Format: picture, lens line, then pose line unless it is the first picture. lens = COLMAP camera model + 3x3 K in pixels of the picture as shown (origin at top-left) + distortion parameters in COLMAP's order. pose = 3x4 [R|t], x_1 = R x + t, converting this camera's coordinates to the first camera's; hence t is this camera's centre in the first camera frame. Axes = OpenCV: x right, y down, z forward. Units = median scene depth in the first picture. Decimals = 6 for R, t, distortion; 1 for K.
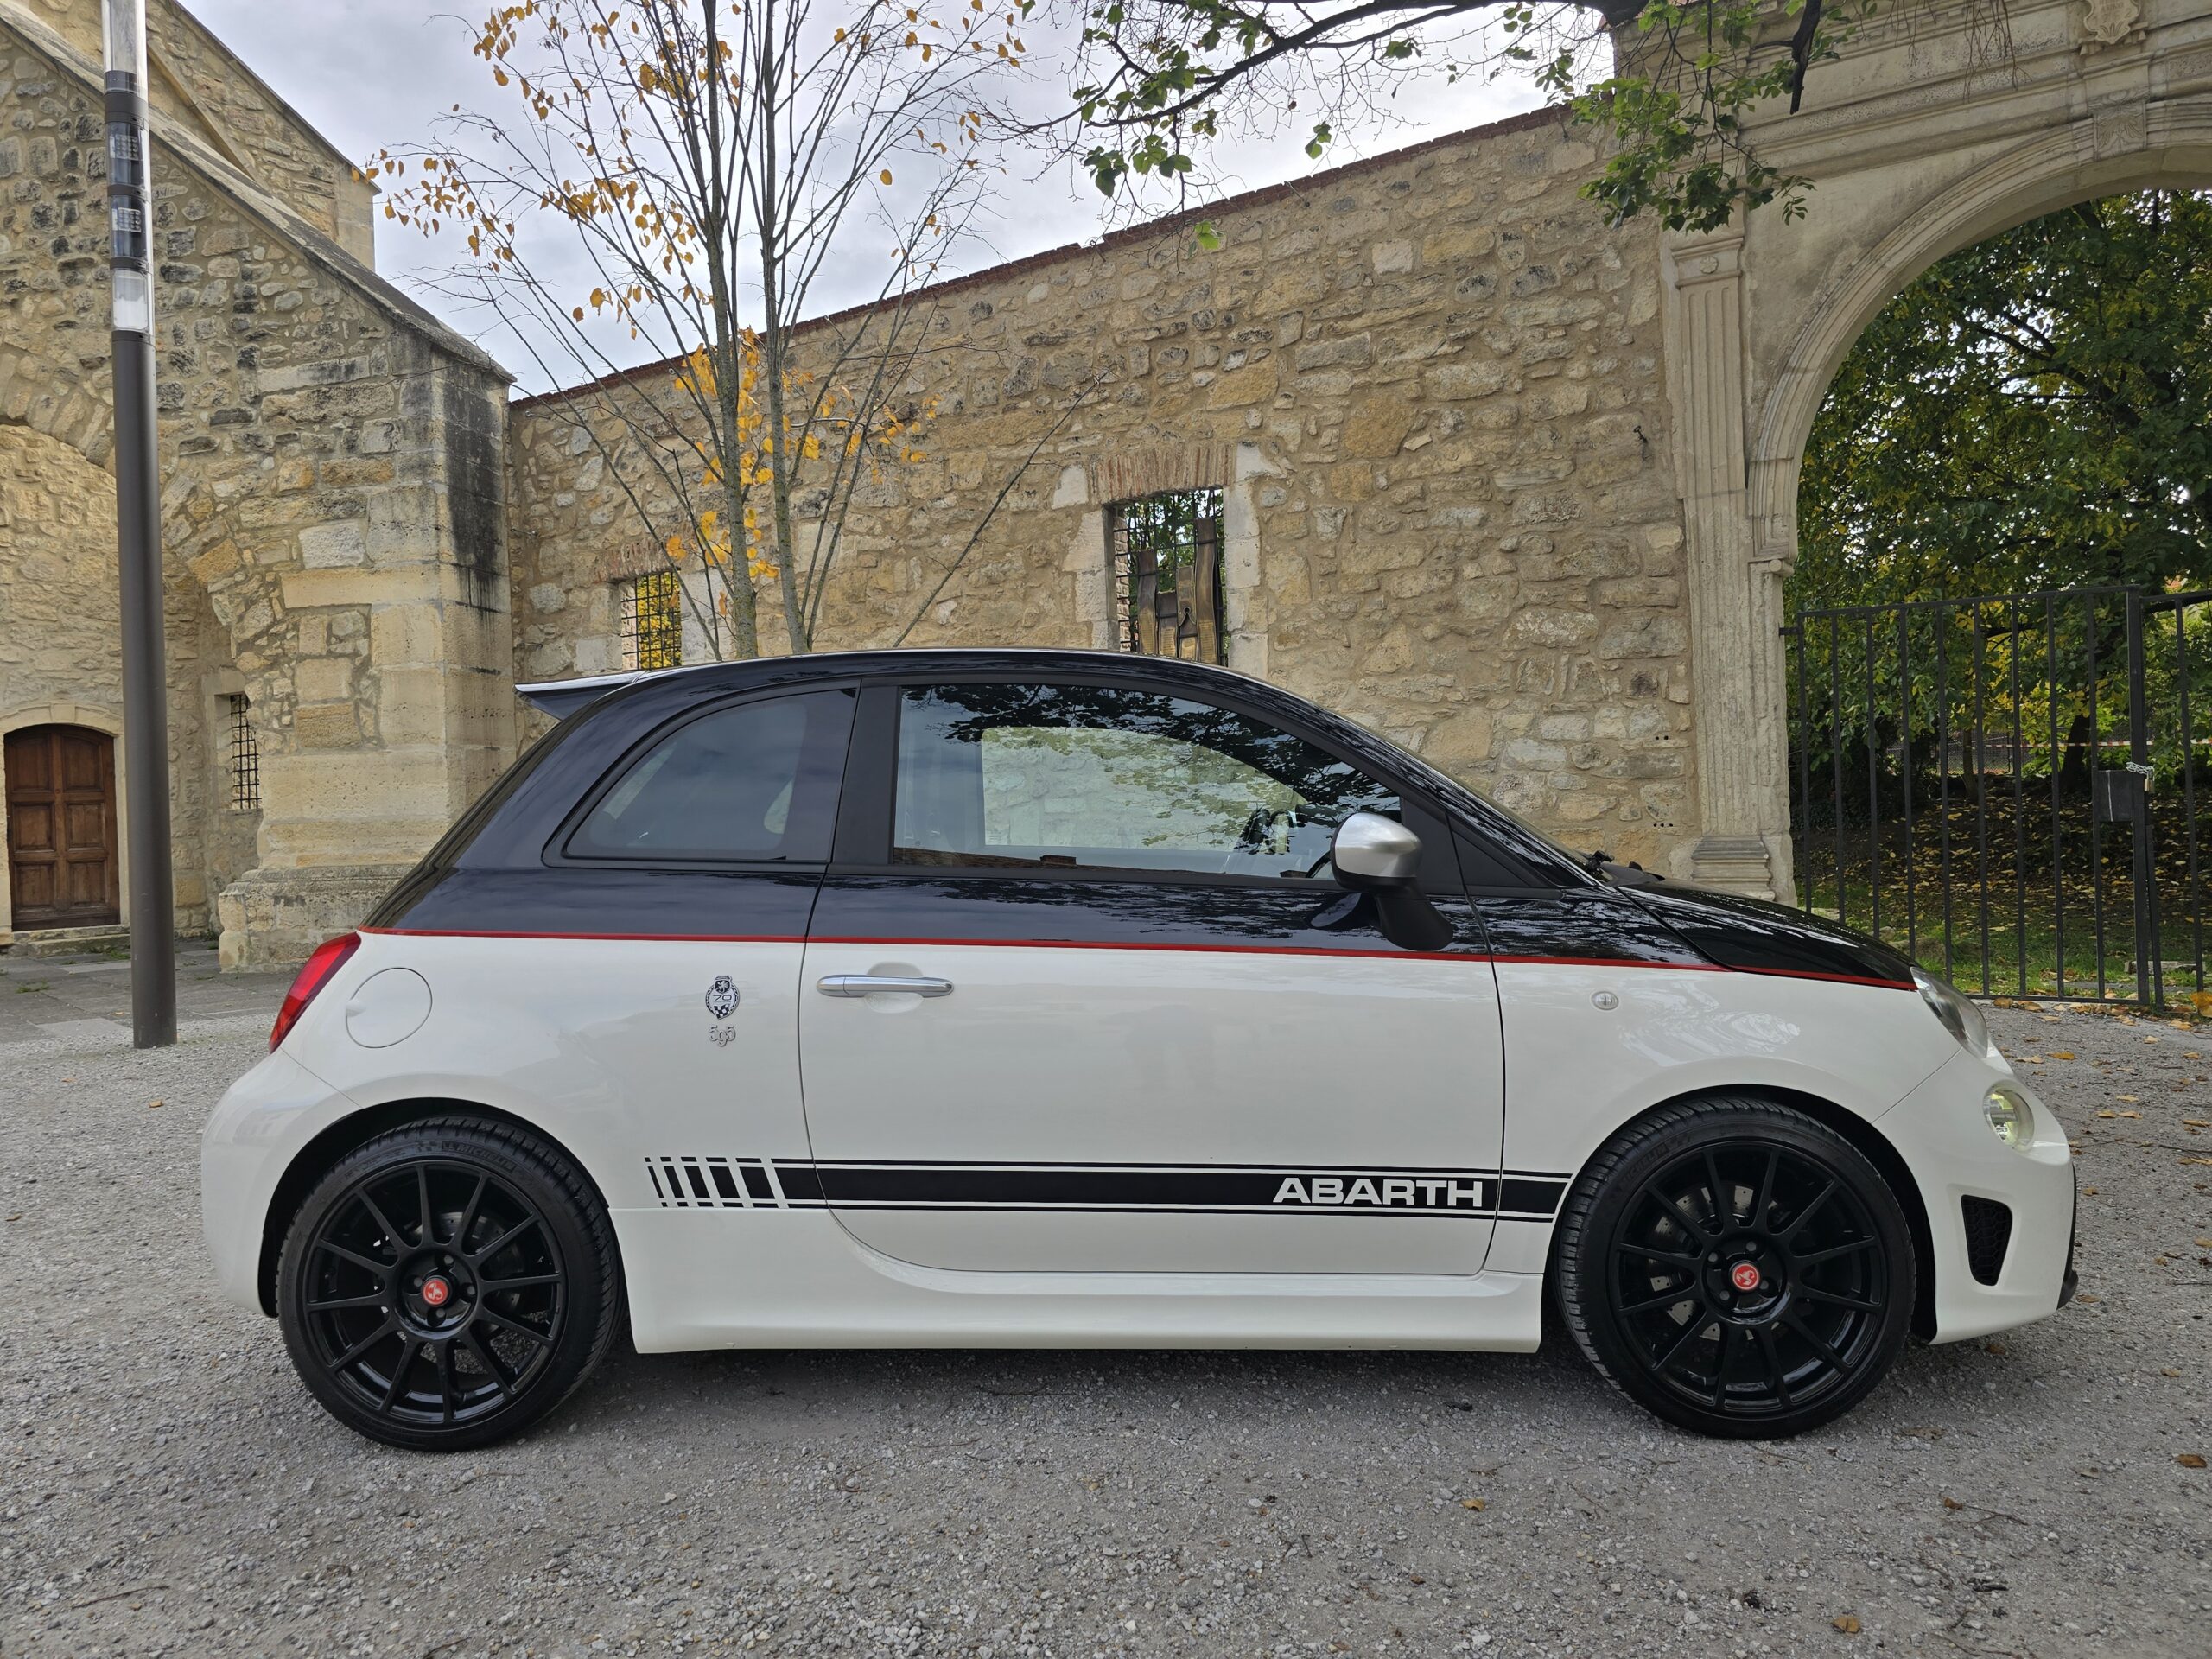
lens RADIAL K [[1500.4, 0, 1101.1], [0, 1500.4, 822.8], [0, 0, 1]] dist [0.061764, -0.054186]
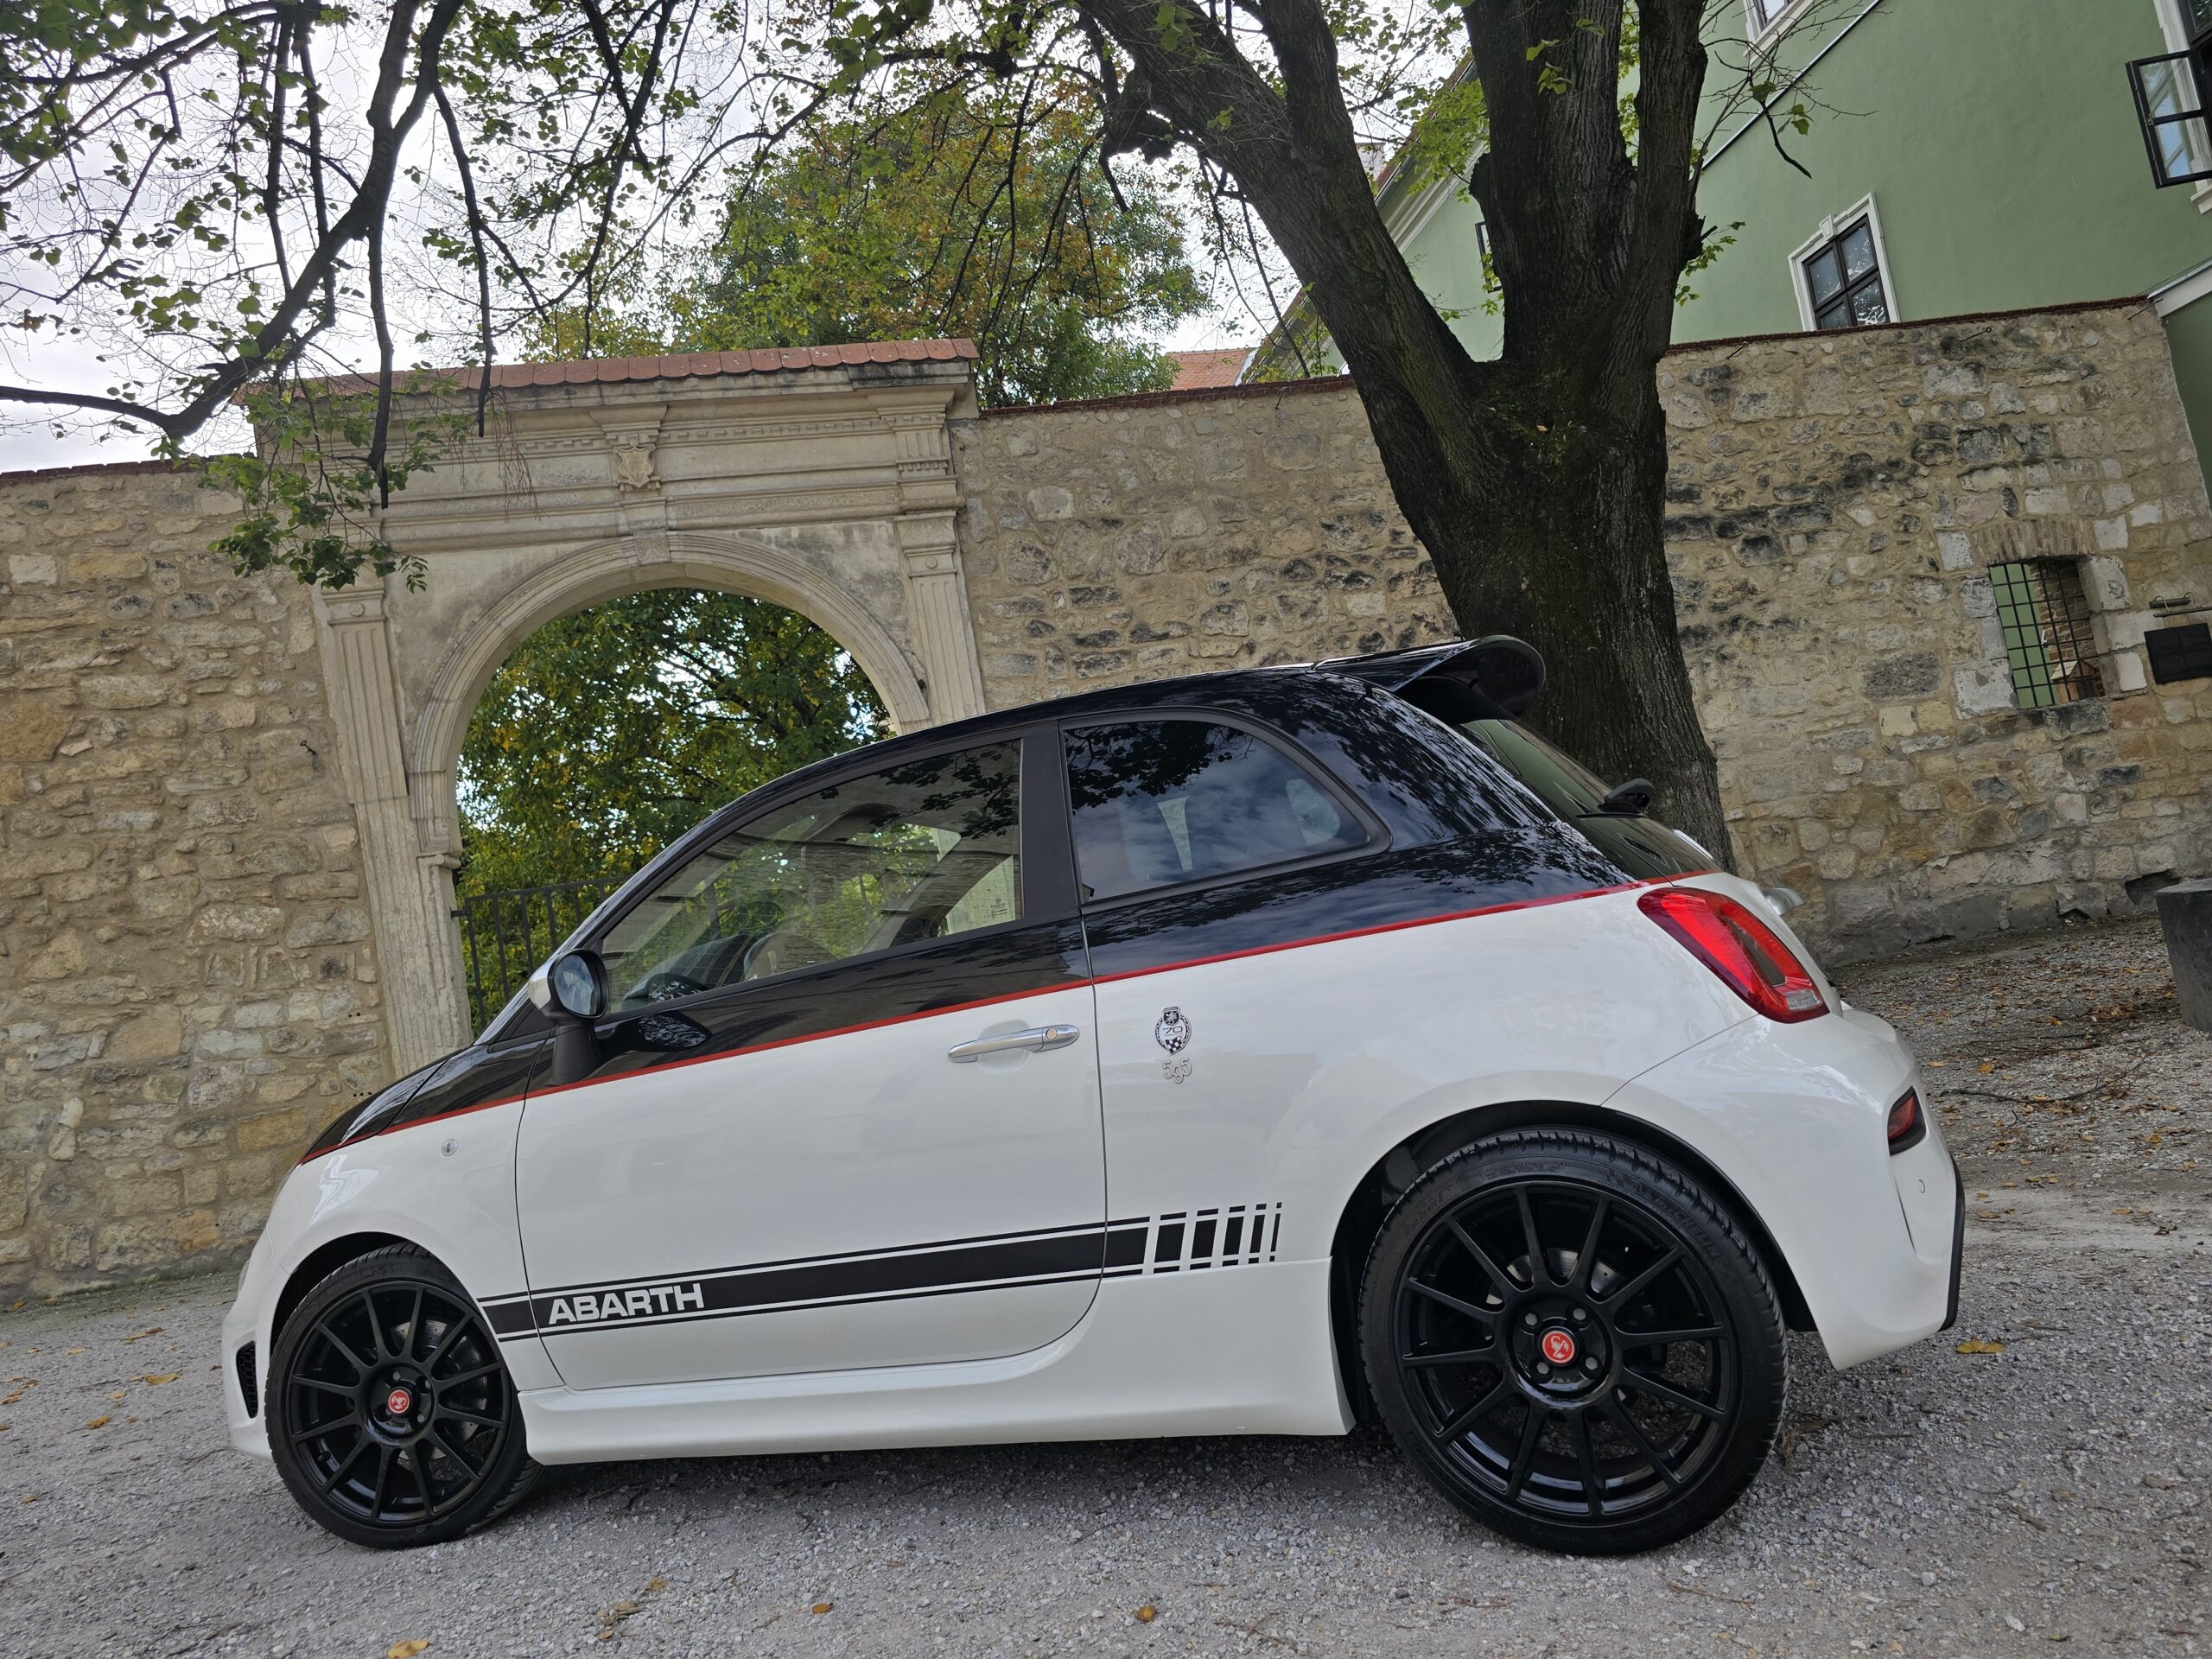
lens RADIAL K [[1500.4, 0, 1108.7], [0, 1500.4, 838.0], [0, 0, 1]] dist [0.061764, -0.054186]
pose [[0.727896, -0.021795, 0.685341, 0.013649], [0.145571, 0.981623, -0.123392, 0.032143], [-0.670057, 0.189582, 0.717692, -0.179386]]
